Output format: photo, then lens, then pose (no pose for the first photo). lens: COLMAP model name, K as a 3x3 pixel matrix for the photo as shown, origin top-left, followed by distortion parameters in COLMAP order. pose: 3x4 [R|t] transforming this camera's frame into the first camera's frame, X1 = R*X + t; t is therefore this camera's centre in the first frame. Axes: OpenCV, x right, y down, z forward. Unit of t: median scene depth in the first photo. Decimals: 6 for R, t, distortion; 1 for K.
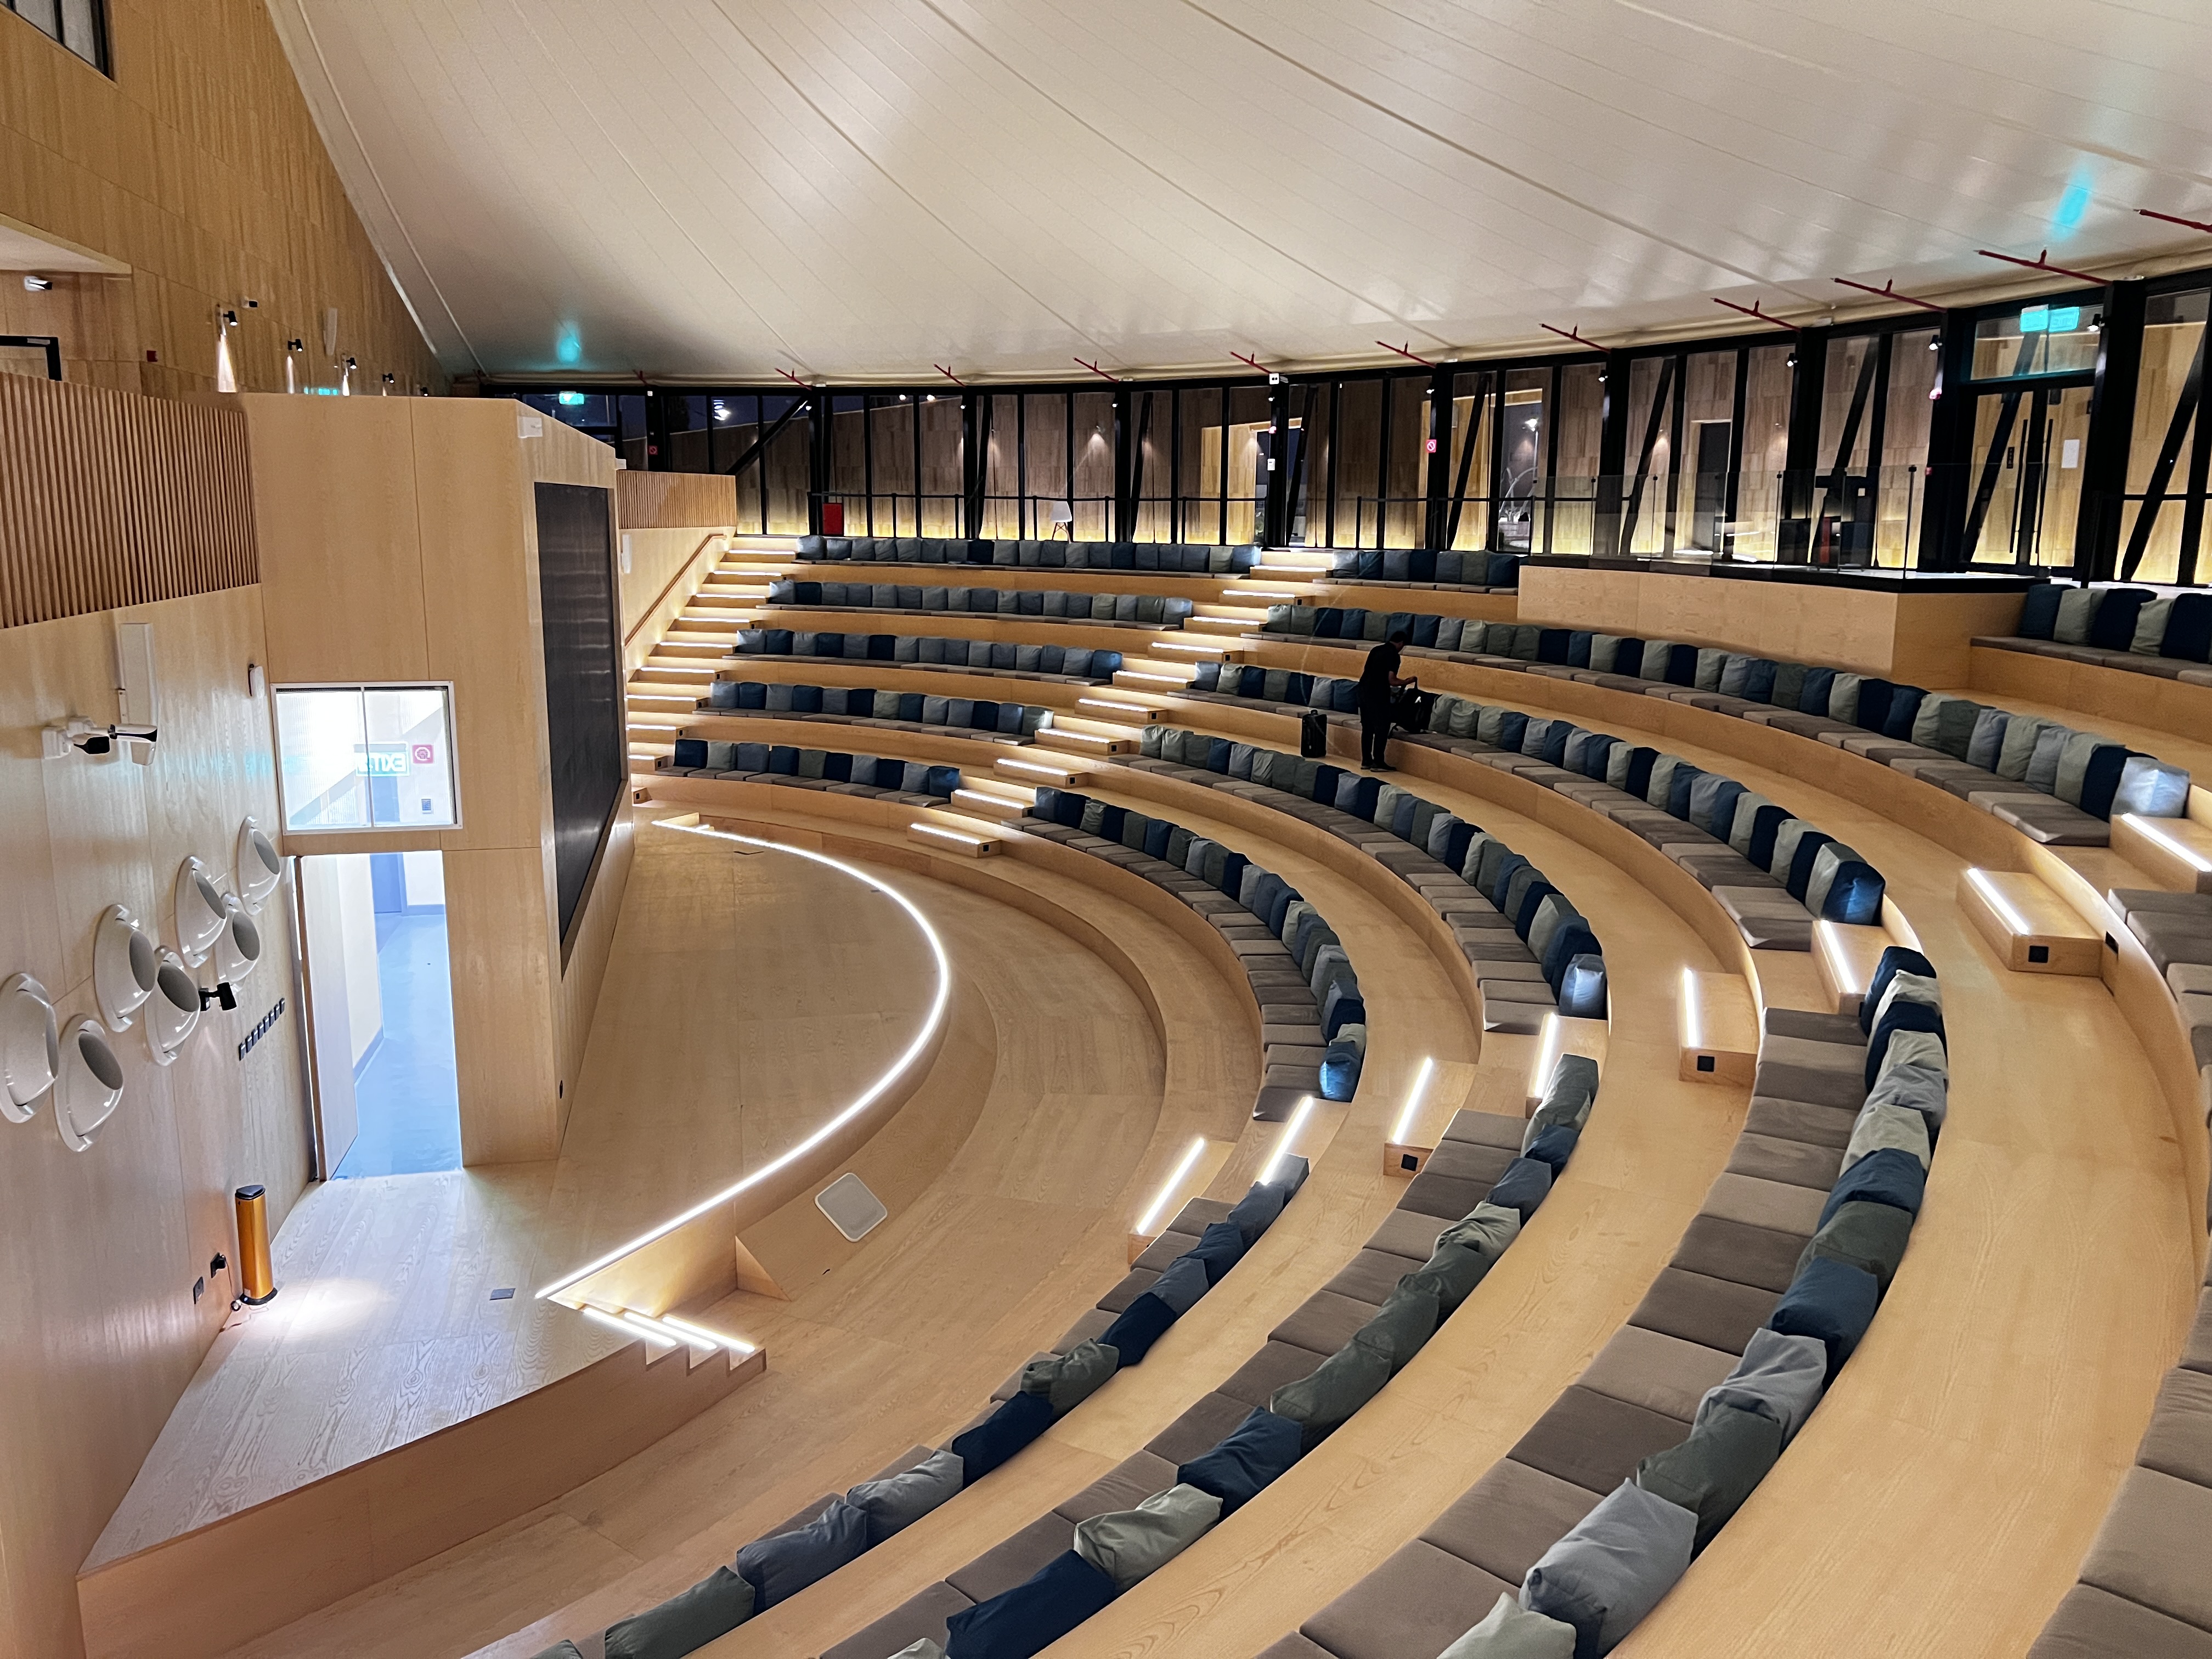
lens RADIAL K [[1667.0, 0, 1113.0], [0, 1667.0, 828.9], [0, 0, 1]] dist [0.047557, -0.050470]
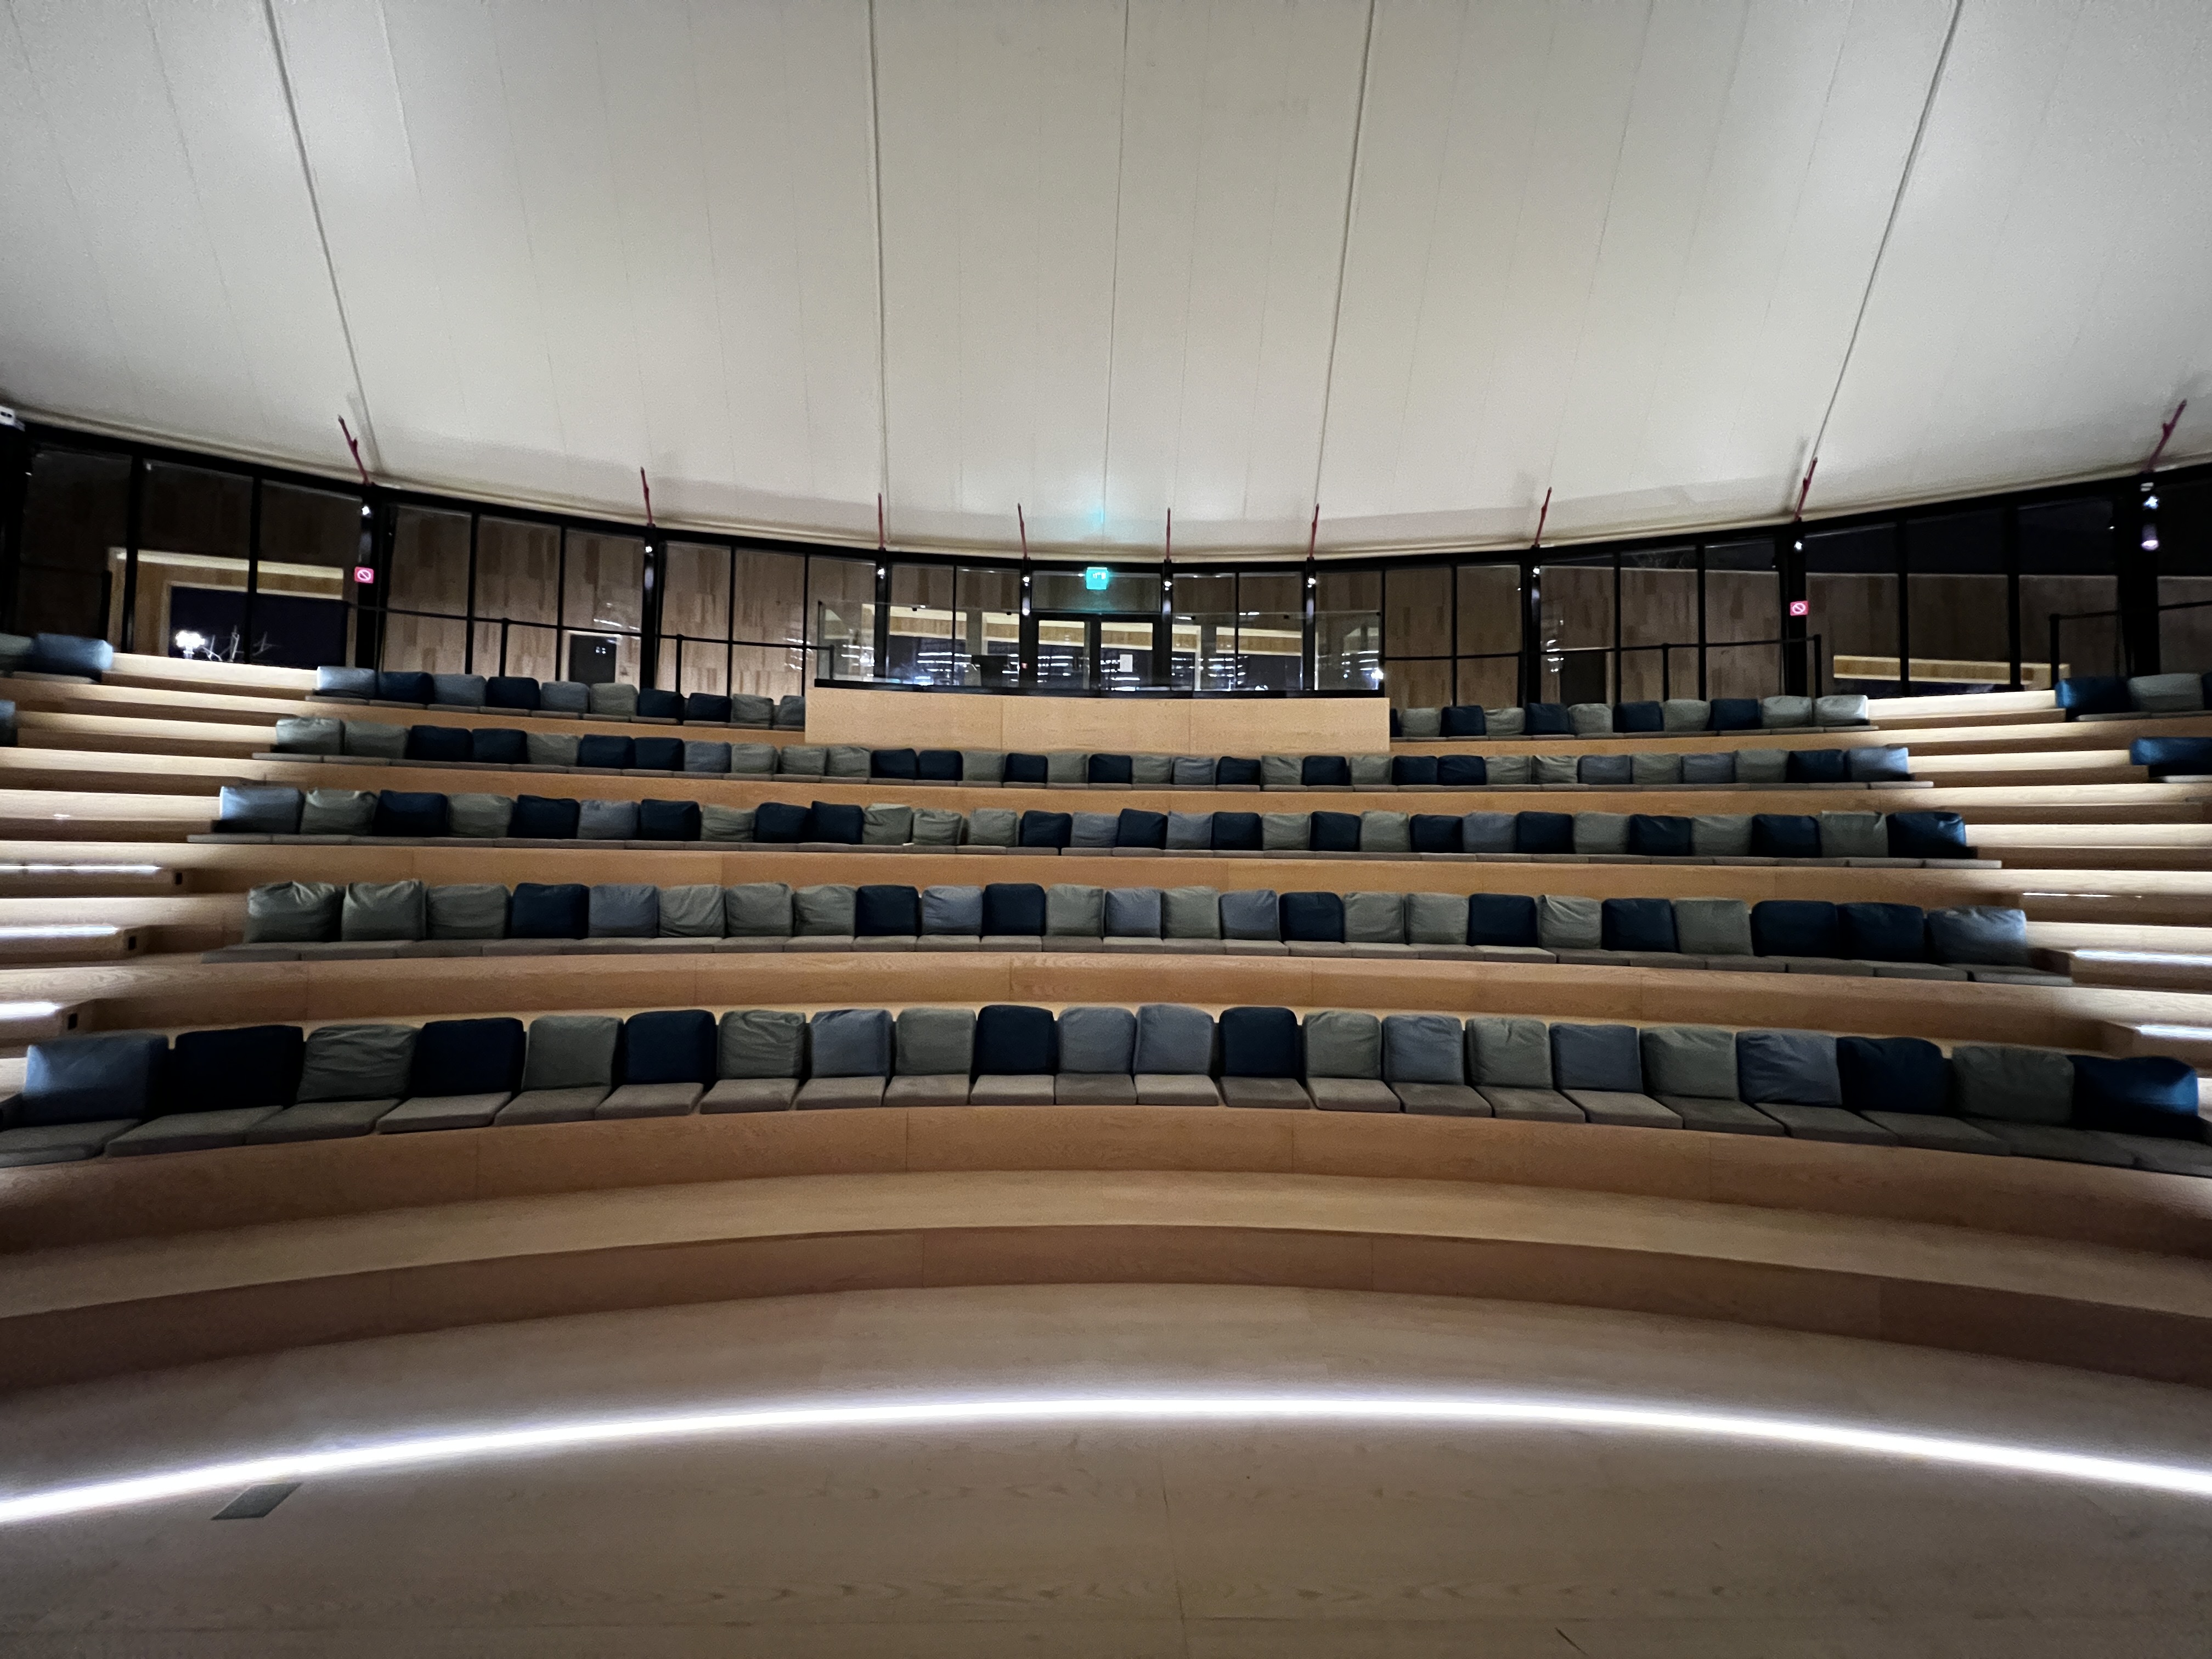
lens RADIAL K [[889.9, 0, 1106.0], [0, 889.9, 823.8], [0, 0, 1]] dist [-0.002335, 0.000765]
pose [[0.198030, 0.033570, 0.979621, -0.305155], [0.174328, 0.982274, -0.068901, -0.025807], [-0.964569, 0.184420, 0.188668, 1.099071]]
